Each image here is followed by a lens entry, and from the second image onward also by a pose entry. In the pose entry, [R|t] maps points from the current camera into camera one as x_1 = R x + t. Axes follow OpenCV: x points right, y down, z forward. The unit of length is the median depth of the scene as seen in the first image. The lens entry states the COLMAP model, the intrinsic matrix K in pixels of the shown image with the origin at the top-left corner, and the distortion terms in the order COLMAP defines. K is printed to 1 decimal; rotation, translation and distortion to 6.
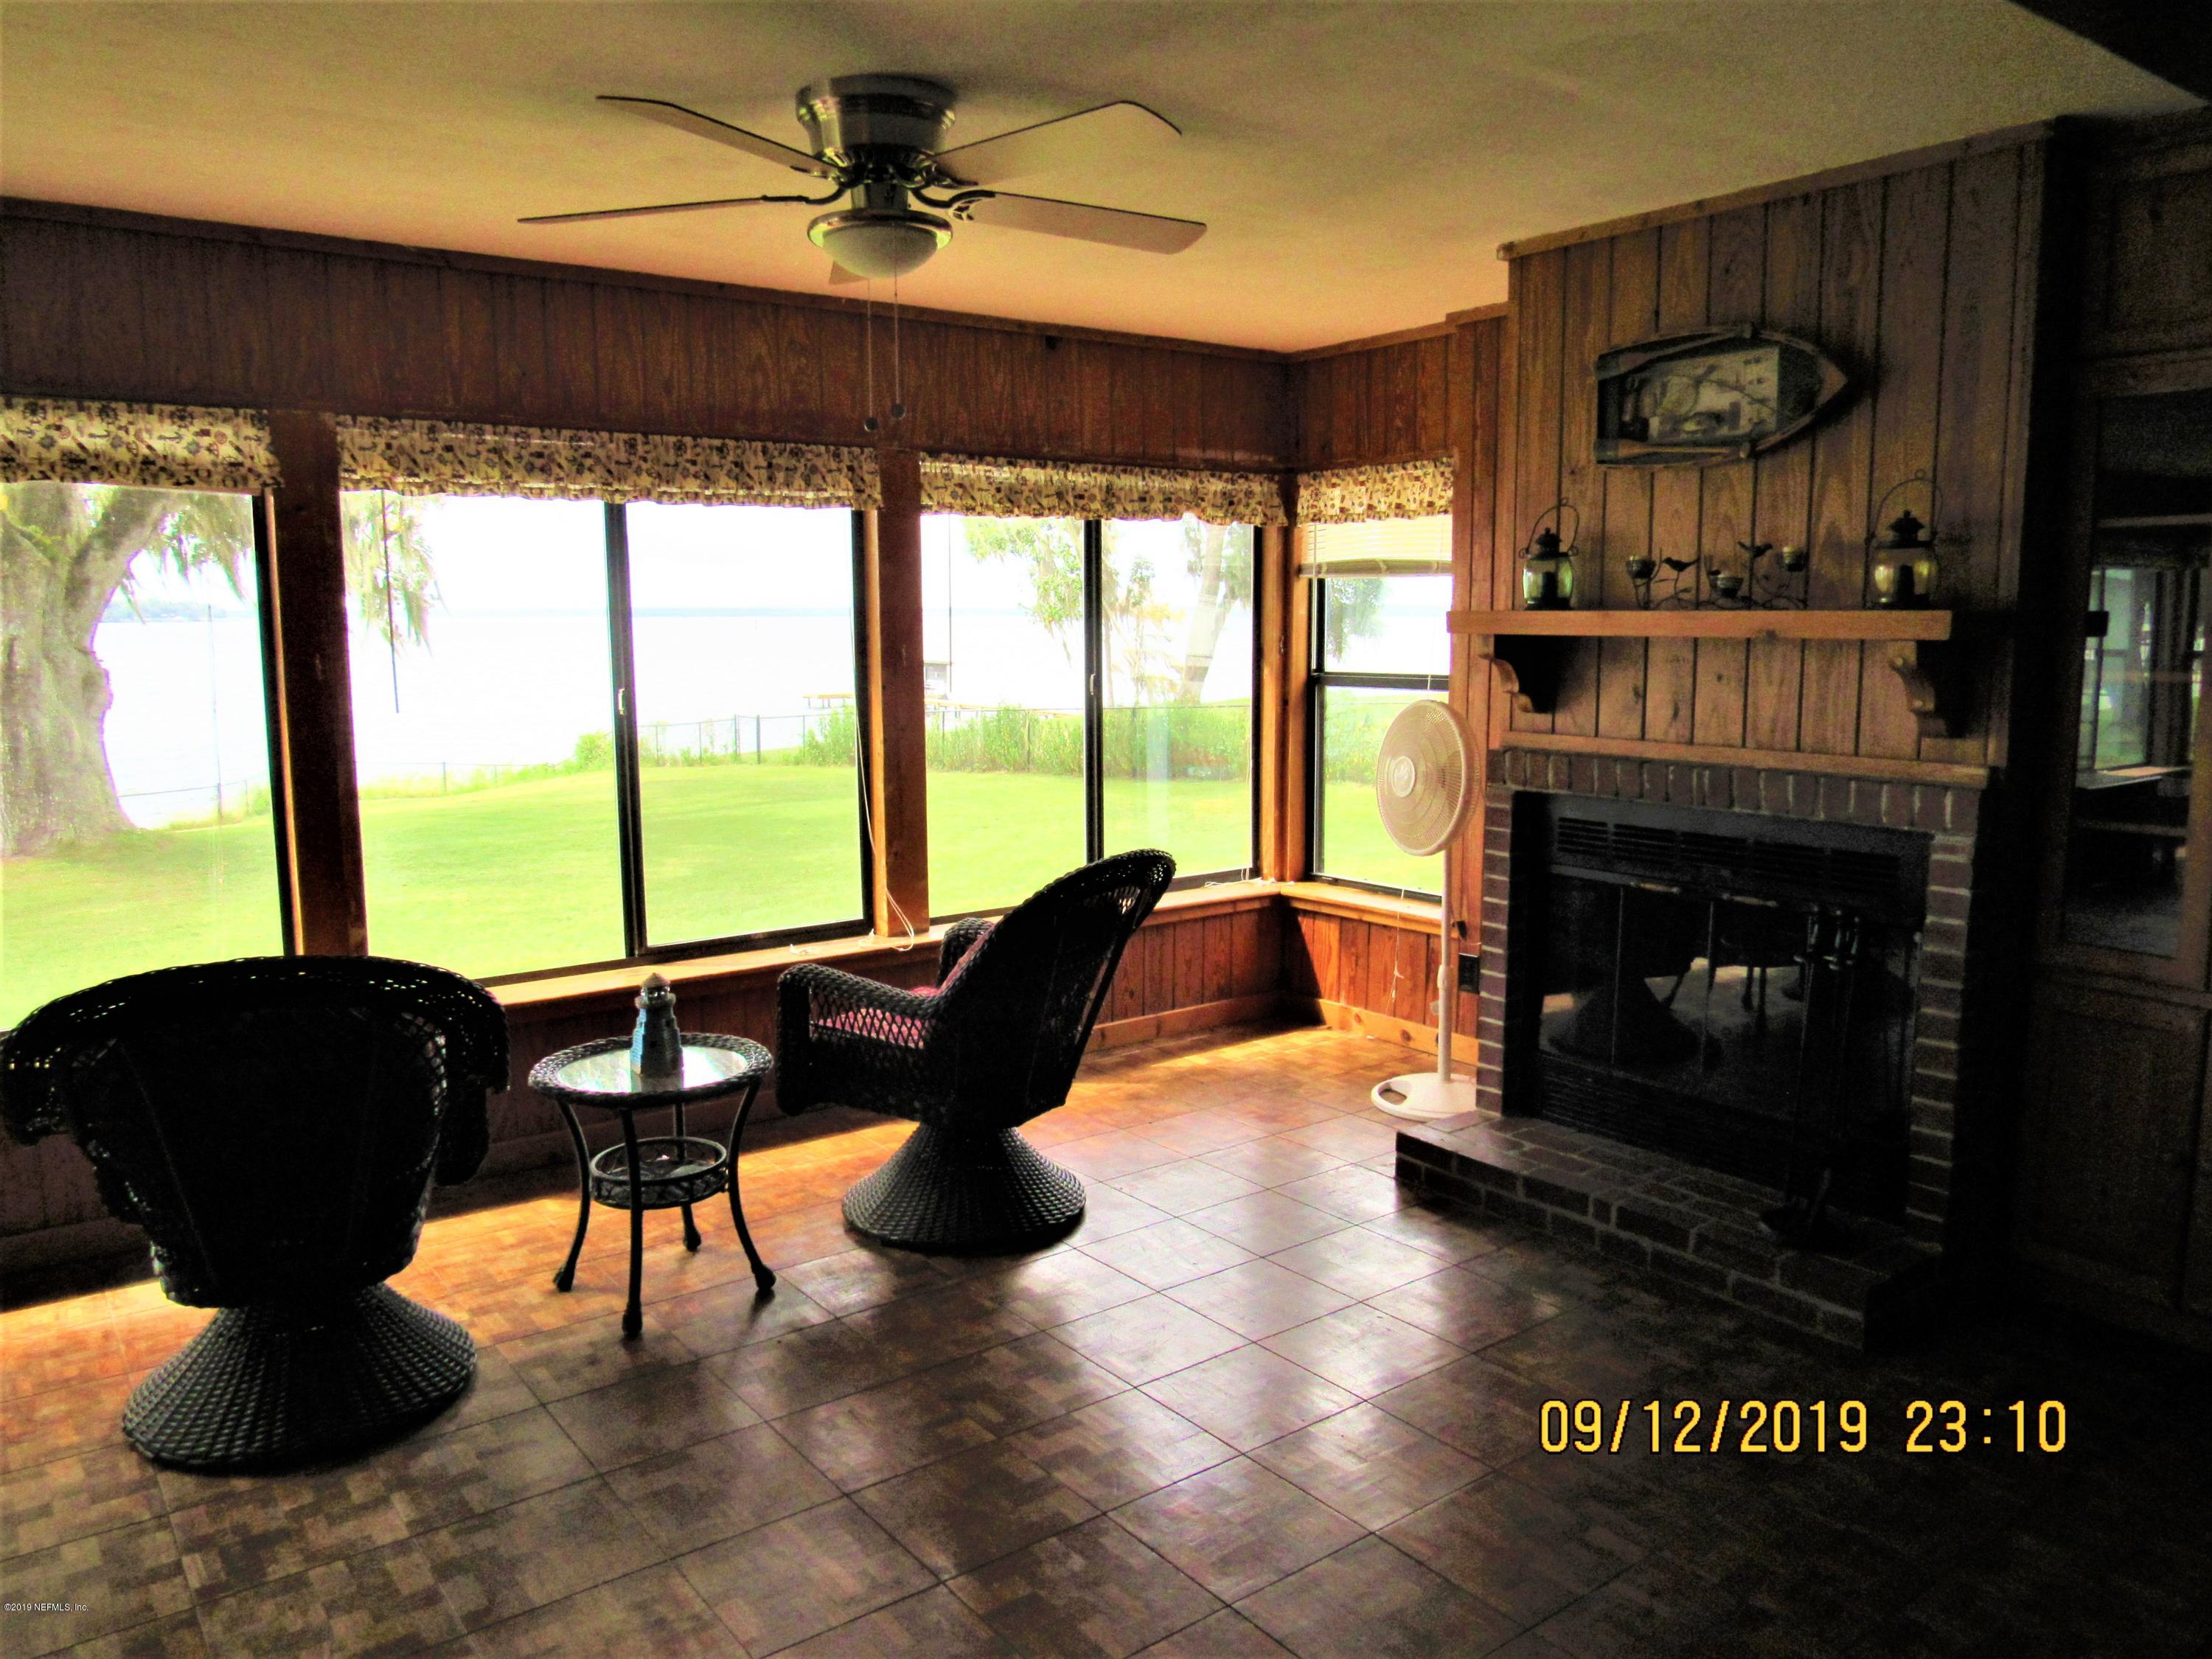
lens RADIAL K [[1596.4, 0, 1106.0], [0, 1596.4, 829.5], [0, 0, 1]] dist [-0.026982, 0.011526]
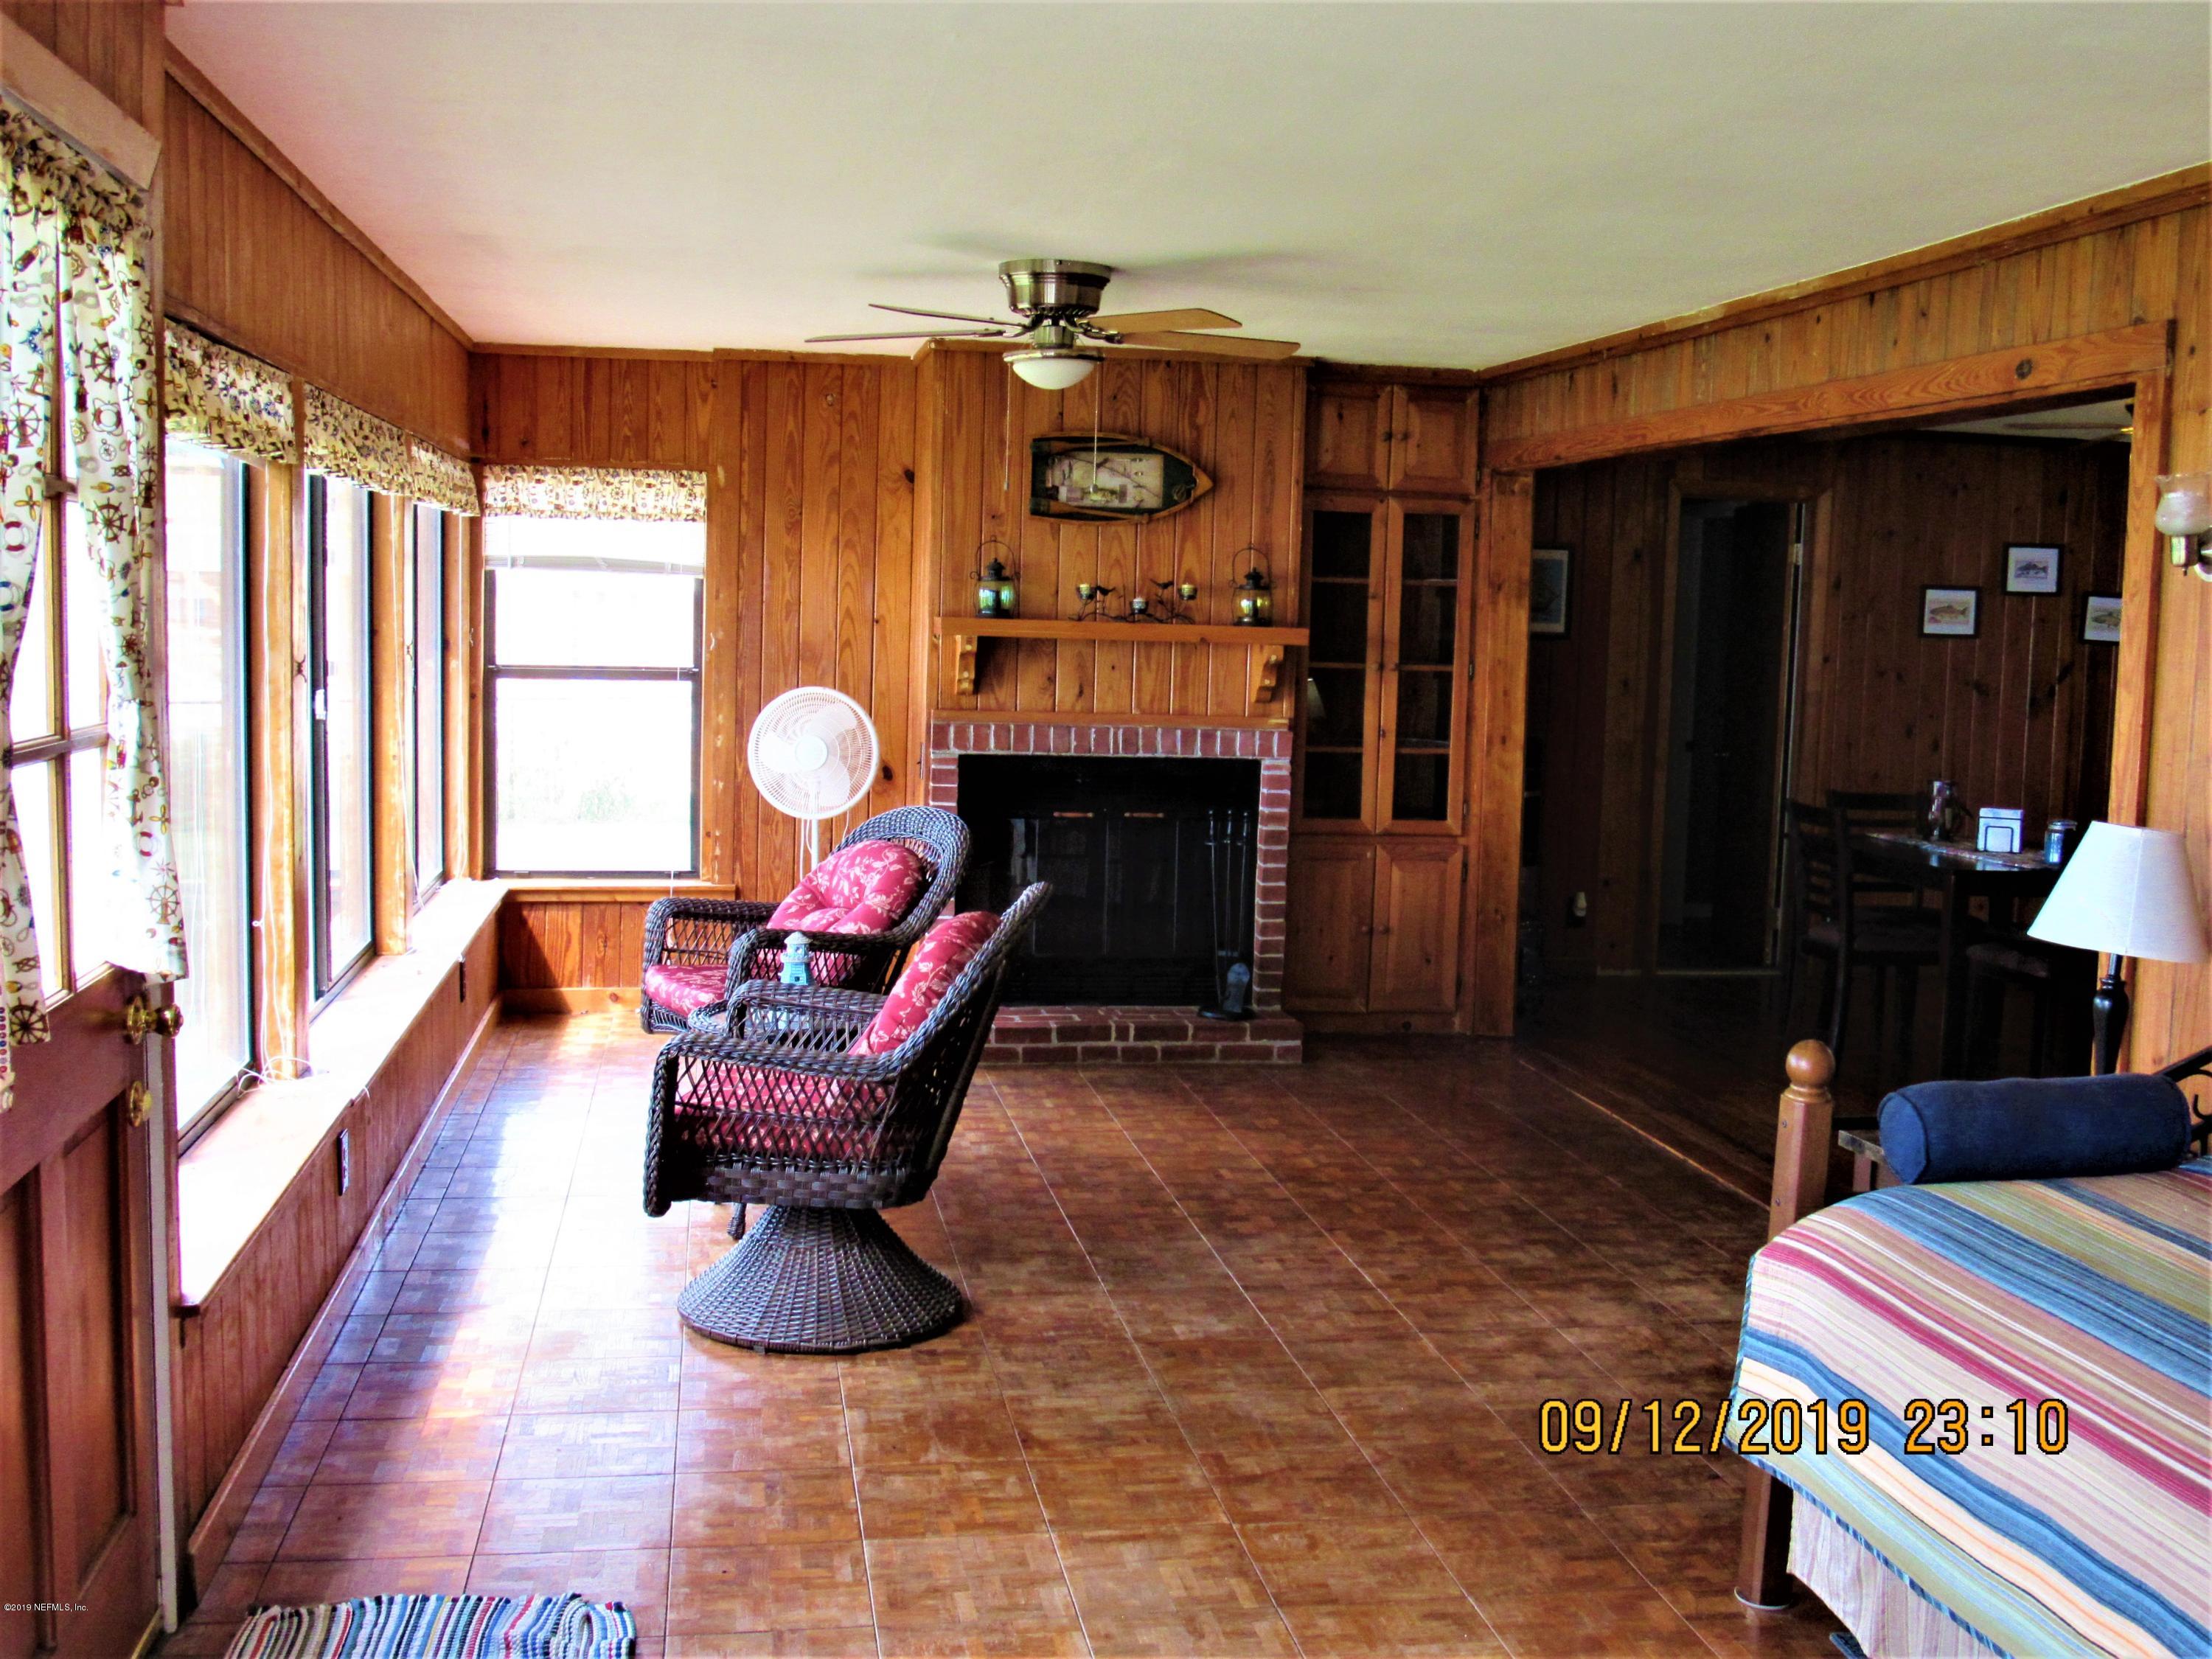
lens RADIAL K [[2290.3, 0, 1106.0], [0, 2290.3, 829.5], [0, 0, 1]] dist [-0.034413, 0.003507]
pose [[0.460921, -0.070448, 0.884641, -1.130325], [0.088372, 0.995533, 0.033235, -0.012579], [-0.883030, 0.062859, 0.465087, 0.018570]]
